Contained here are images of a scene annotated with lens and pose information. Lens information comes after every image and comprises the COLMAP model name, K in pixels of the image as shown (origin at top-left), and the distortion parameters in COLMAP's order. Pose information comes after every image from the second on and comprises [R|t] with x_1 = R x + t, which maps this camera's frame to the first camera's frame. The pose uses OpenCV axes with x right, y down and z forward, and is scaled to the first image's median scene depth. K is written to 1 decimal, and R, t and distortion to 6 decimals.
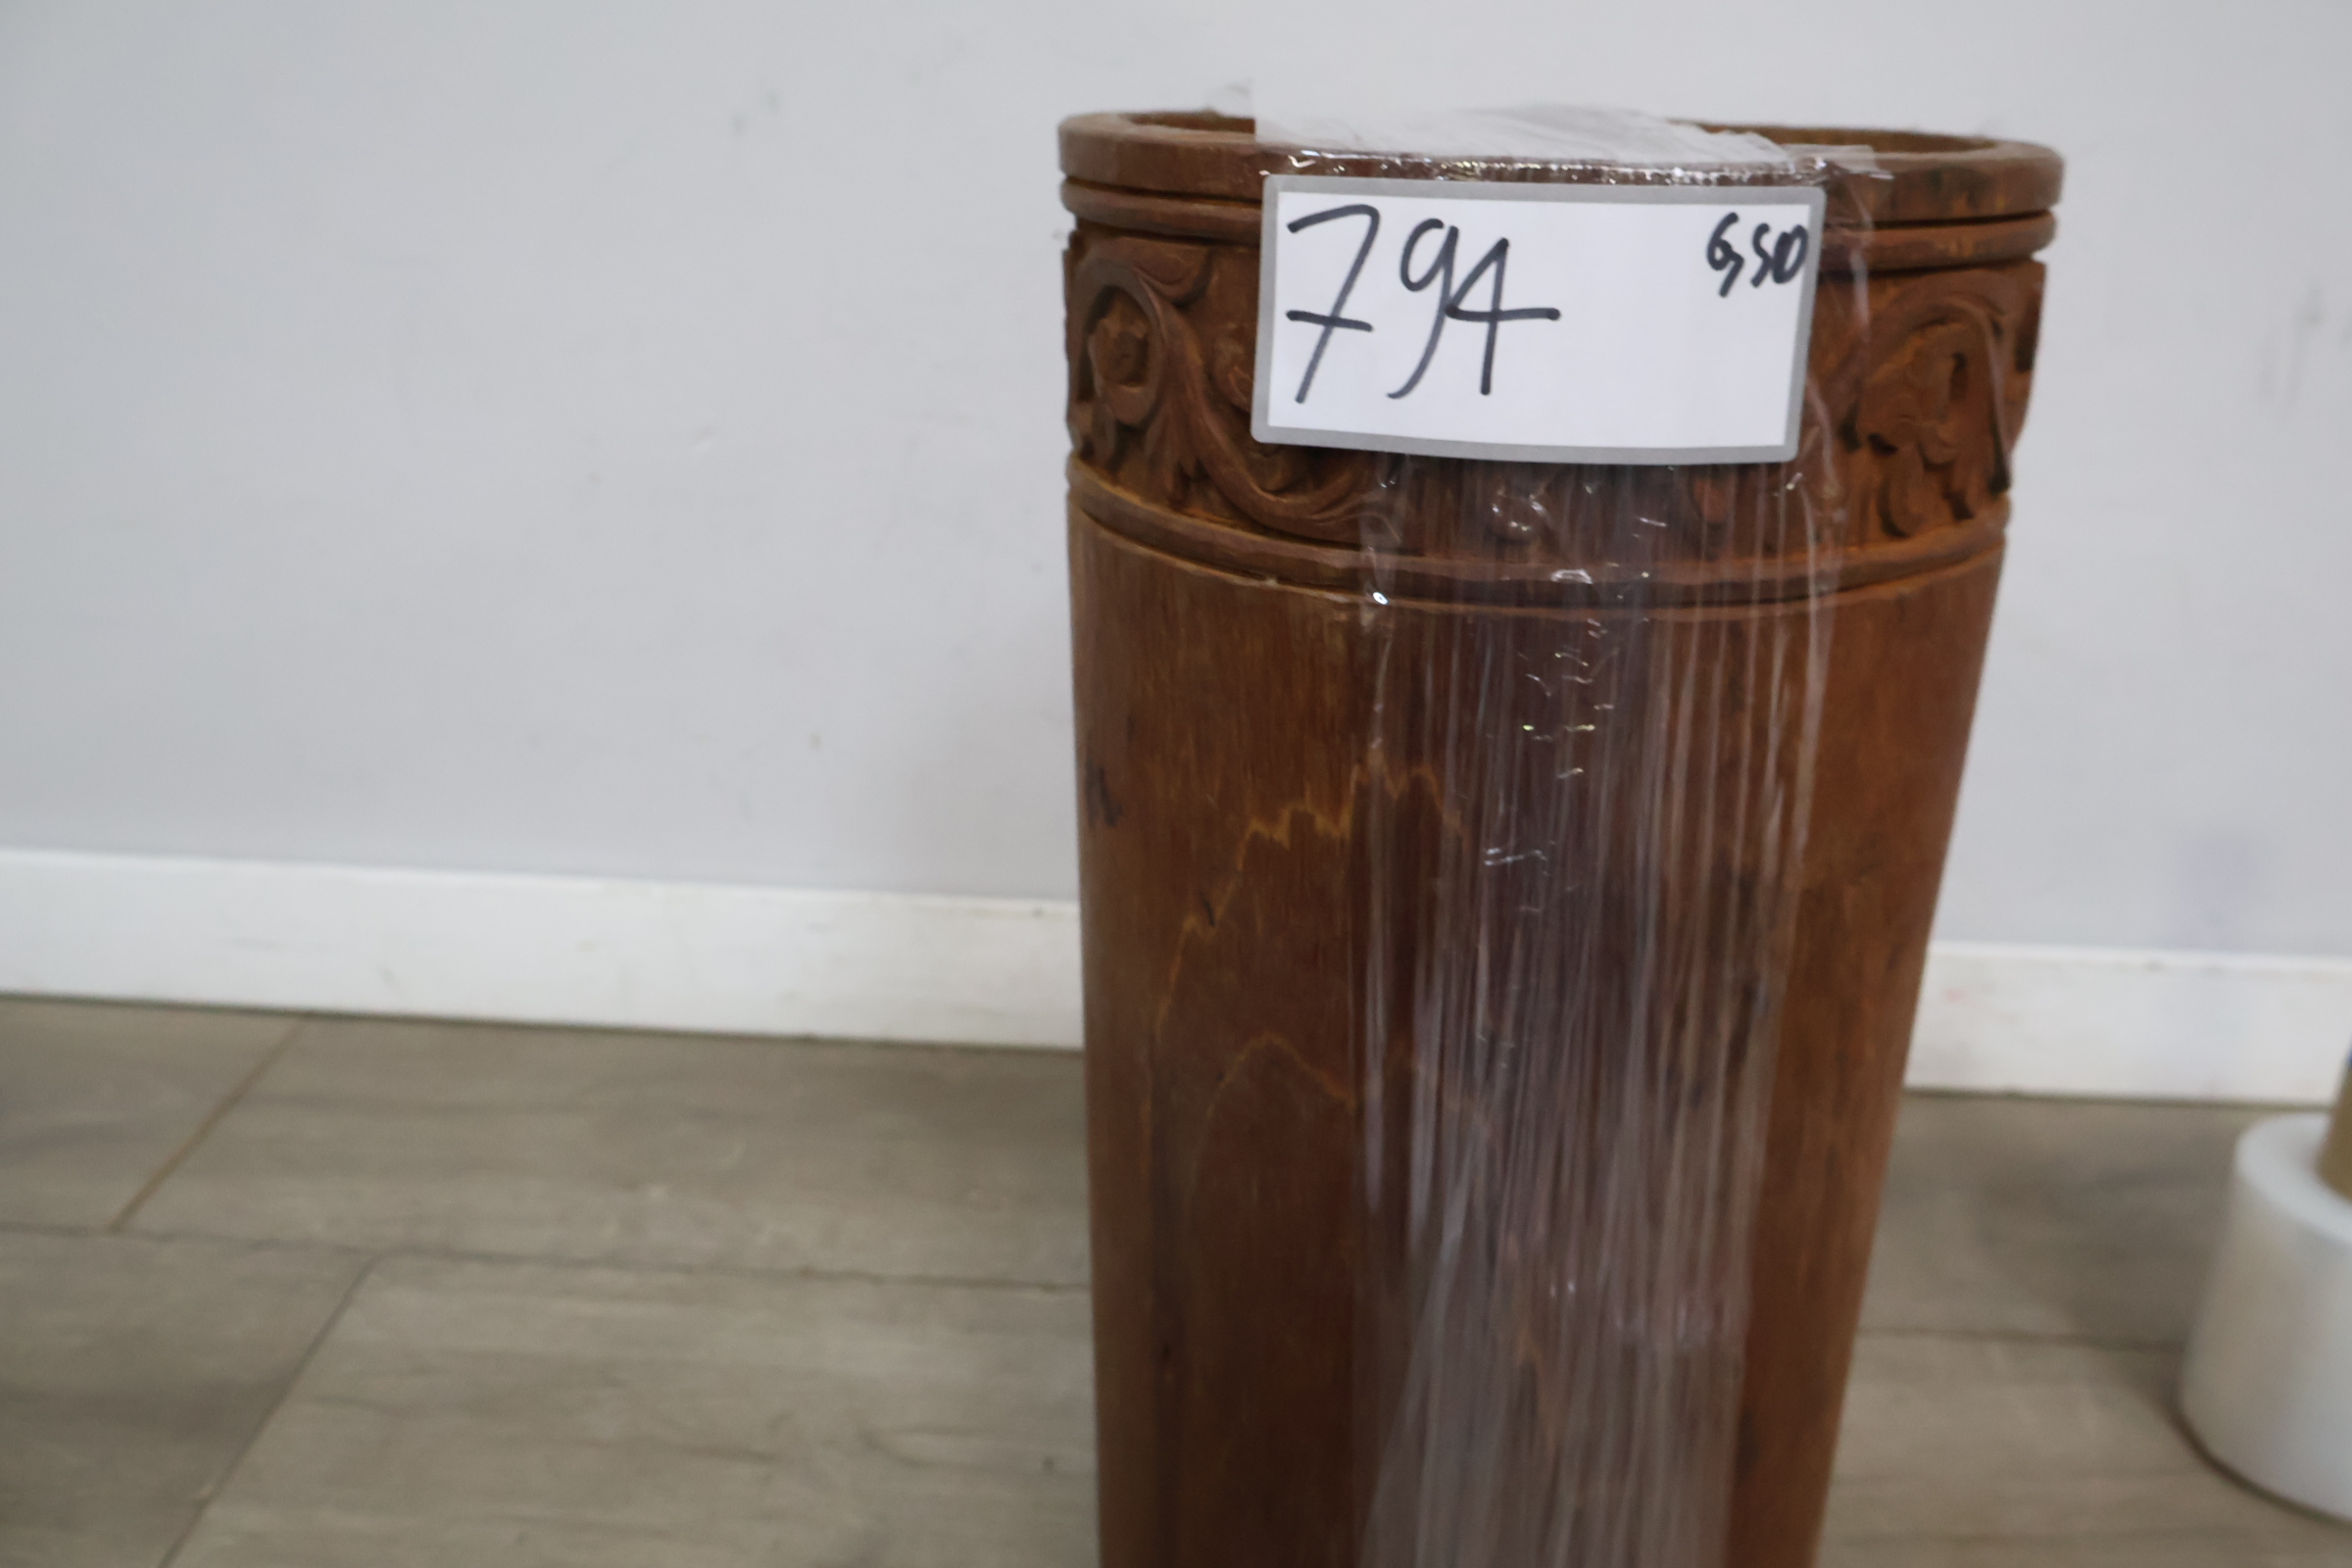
lens RADIAL K [[1969.1, 0, 1215.0], [0, 1969.1, 786.3], [0, 0, 1]] dist [0.015910, 0.002876]
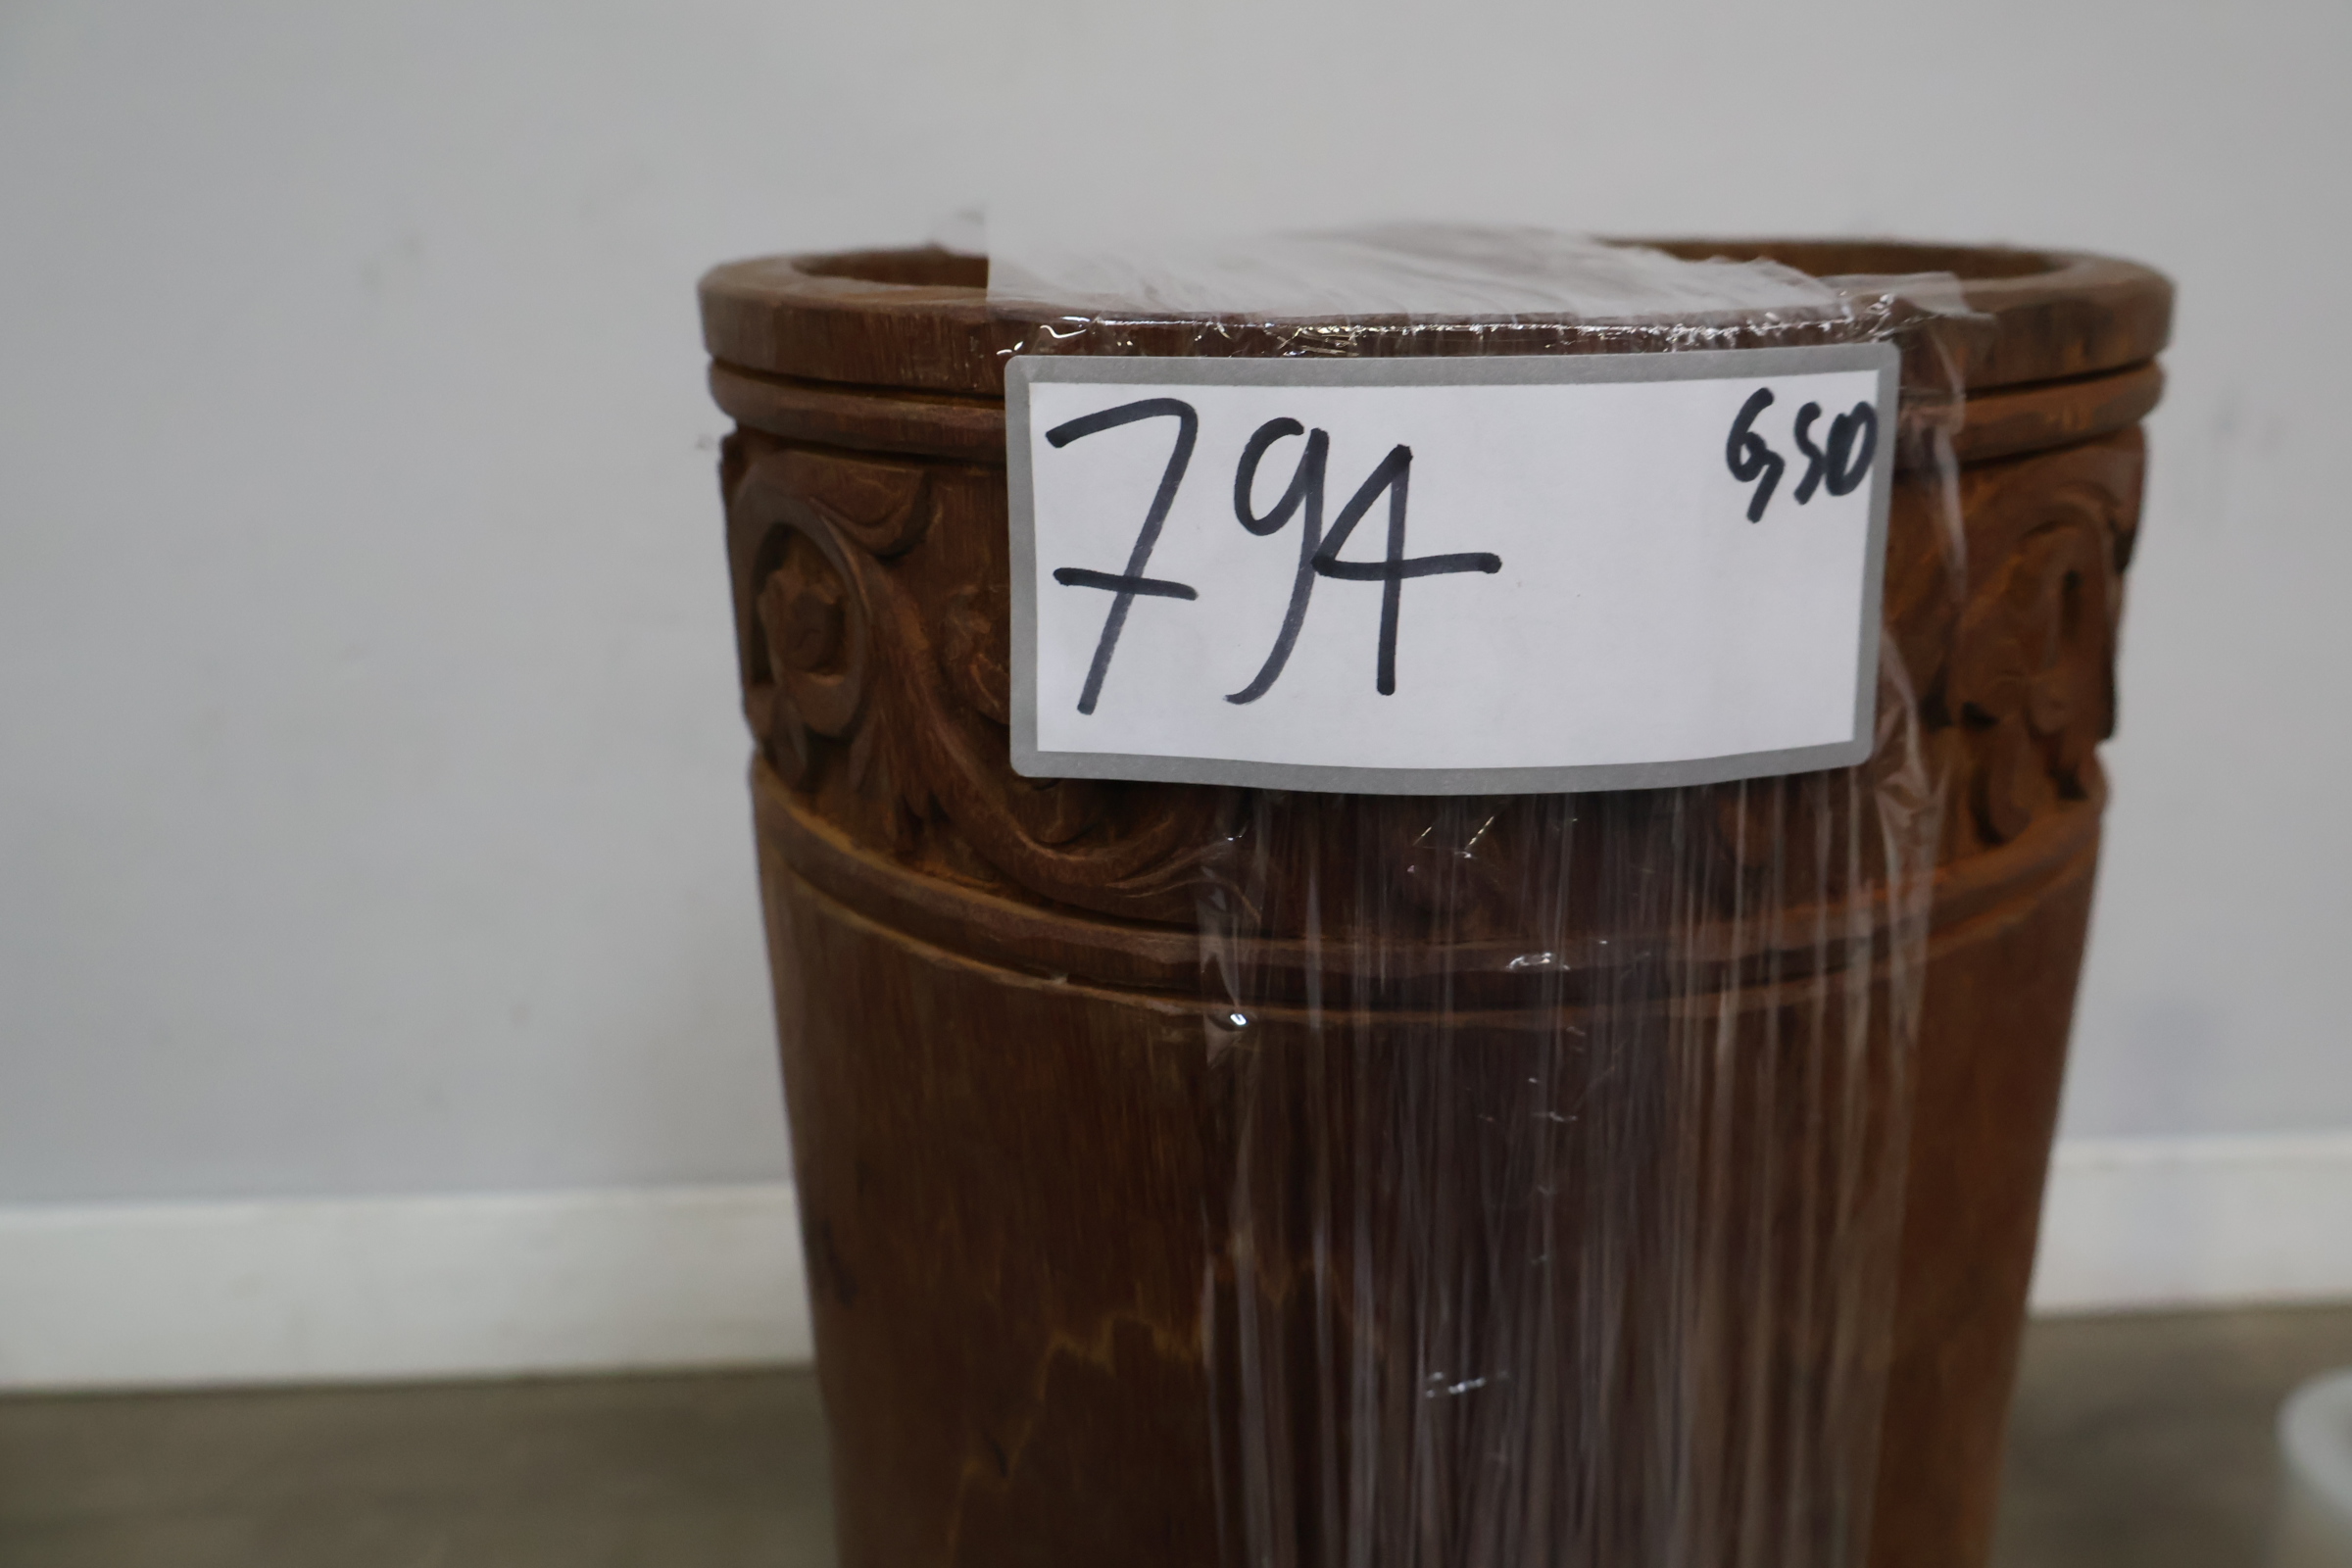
lens RADIAL K [[1969.1, 0, 1215.0], [0, 1969.1, 786.3], [0, 0, 1]] dist [0.015910, 0.002876]
pose [[0.993123, -0.064090, 0.097972, 0.020930], [0.069184, 0.996375, -0.049508, -0.136188], [-0.094444, 0.055946, 0.993957, 0.376240]]
